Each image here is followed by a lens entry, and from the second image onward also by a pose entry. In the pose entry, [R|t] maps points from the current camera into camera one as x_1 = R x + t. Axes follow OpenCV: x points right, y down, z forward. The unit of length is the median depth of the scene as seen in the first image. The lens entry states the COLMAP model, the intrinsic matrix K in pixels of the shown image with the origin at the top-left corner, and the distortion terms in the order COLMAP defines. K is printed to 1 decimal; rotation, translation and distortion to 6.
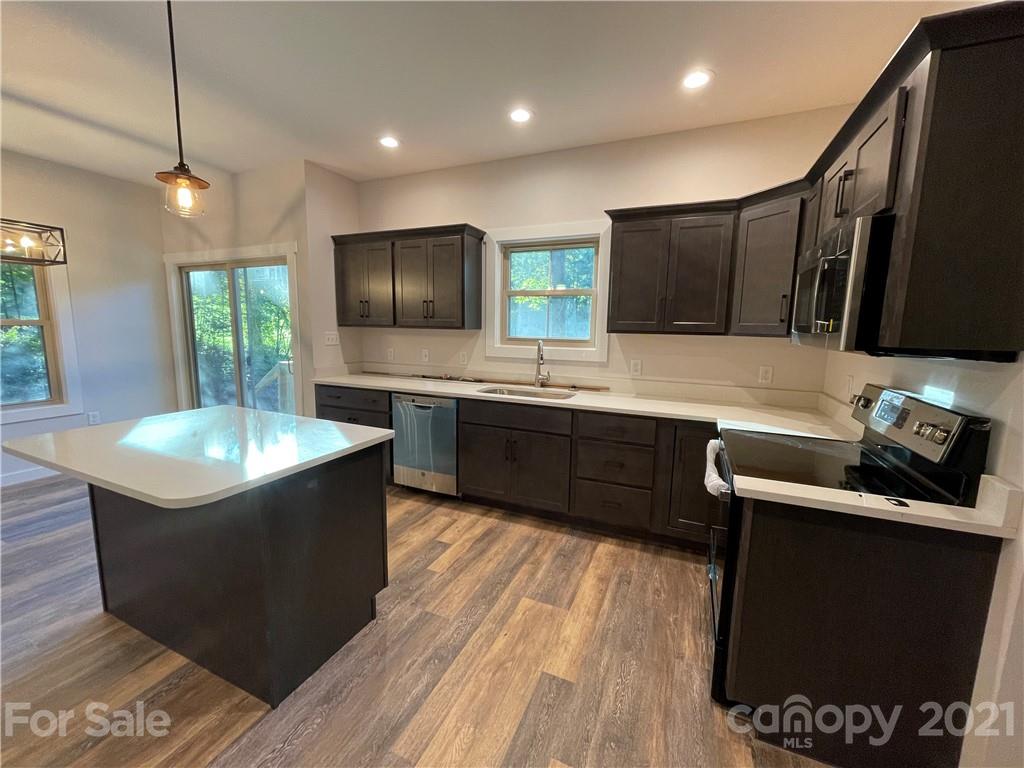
lens RADIAL K [[410.3, 0, 512.3], [0, 410.3, 381.3], [0, 0, 1]] dist [0.000155, 0.000355]
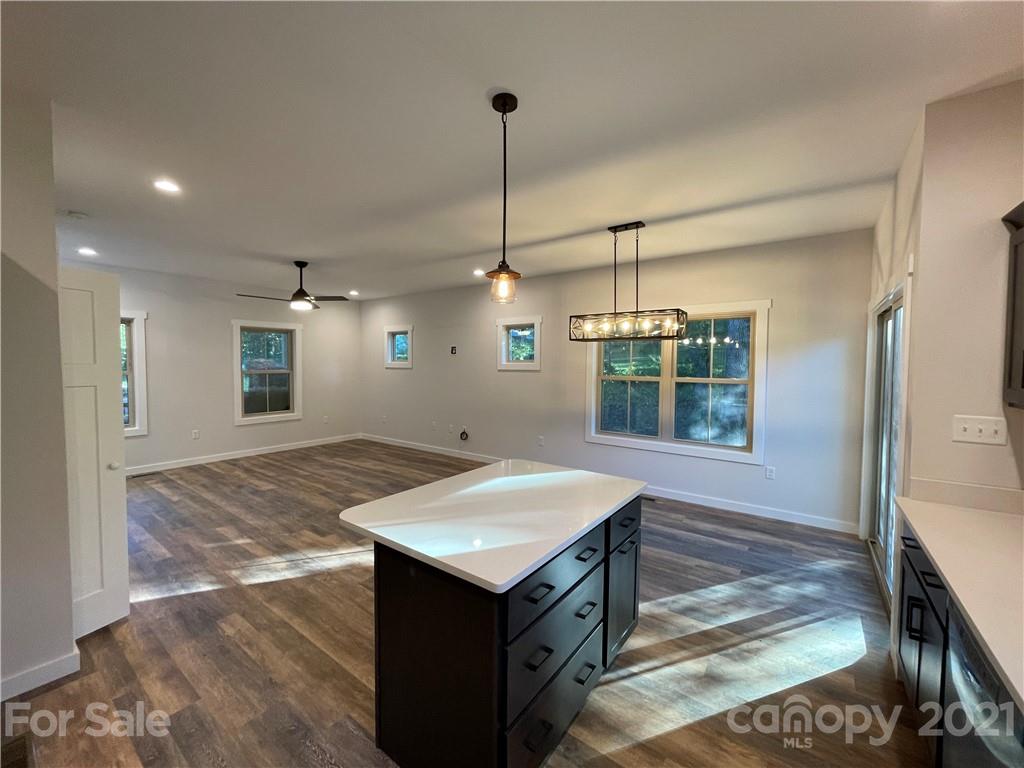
lens RADIAL K [[410.3, 0, 509.2], [0, 410.3, 380.4], [0, 0, 1]] dist [0.000155, 0.000355]
pose [[-0.218062, 0.021648, -0.975695, 0.157770], [-0.145688, 0.987829, 0.054477, -0.113422], [0.964999, 0.154027, -0.212254, 0.601024]]
